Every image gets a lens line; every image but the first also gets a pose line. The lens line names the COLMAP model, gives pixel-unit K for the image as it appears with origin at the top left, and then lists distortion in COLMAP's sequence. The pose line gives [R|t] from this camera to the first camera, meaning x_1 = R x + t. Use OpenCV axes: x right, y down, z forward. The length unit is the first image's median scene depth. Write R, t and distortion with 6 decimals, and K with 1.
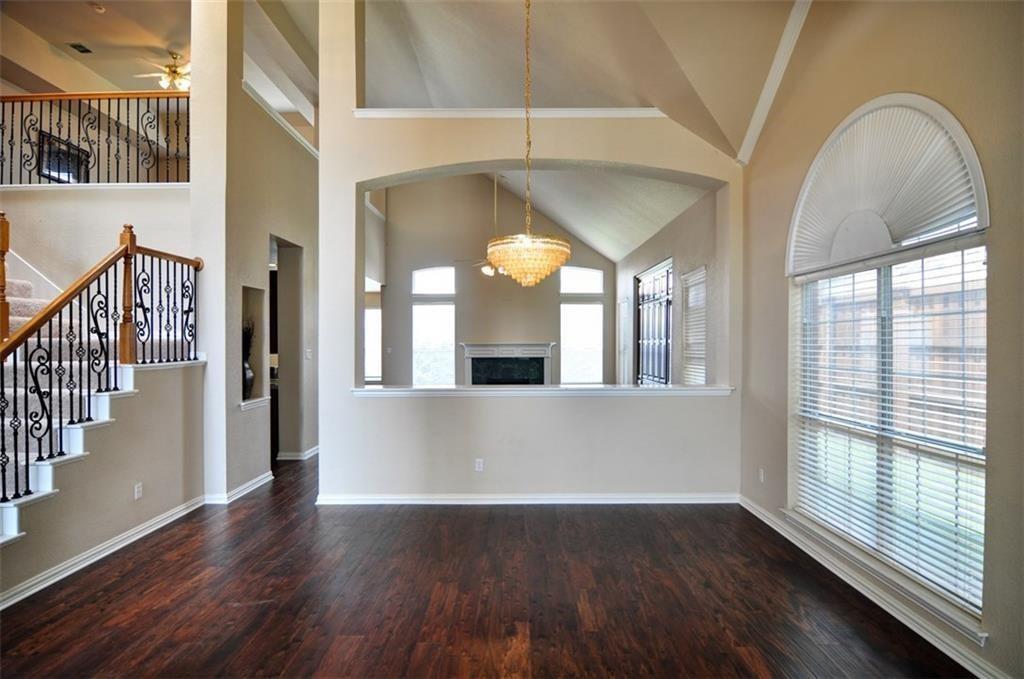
lens RADIAL K [[555.5, 0, 512.0], [0, 555.5, 339.5], [0, 0, 1]] dist [-0.016509, -0.001530]
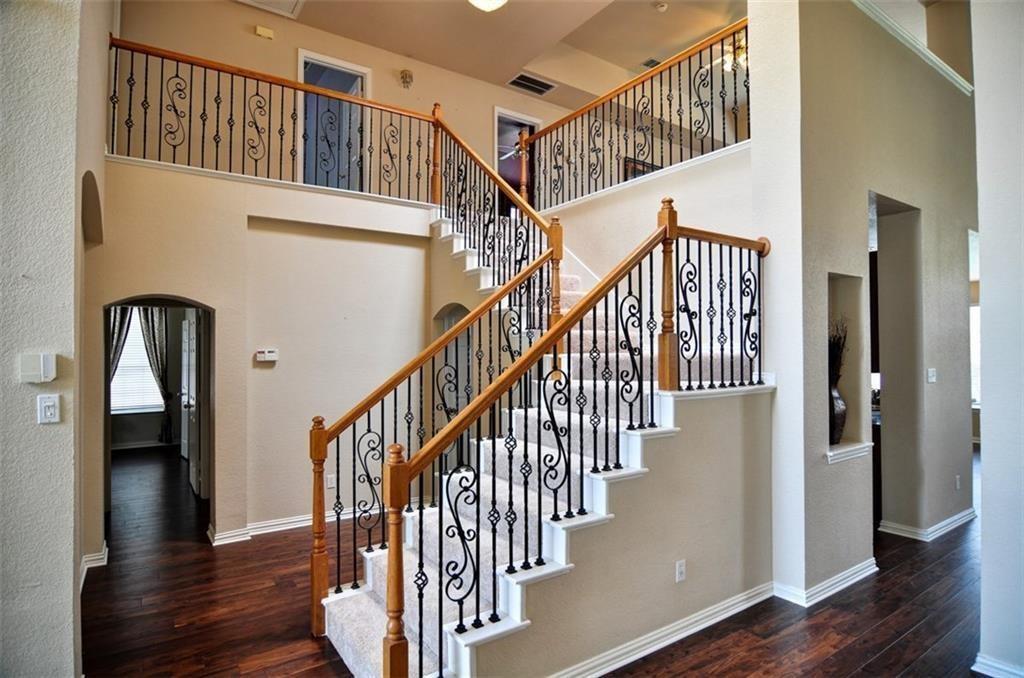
lens RADIAL K [[555.5, 0, 512.0], [0, 555.5, 339.0], [0, 0, 1]] dist [-0.016509, -0.001530]
pose [[0.575347, -0.012549, -0.817813, -0.200142], [0.001644, 0.999898, -0.014187, -0.011752], [0.817908, 0.006817, 0.575309, 0.377201]]
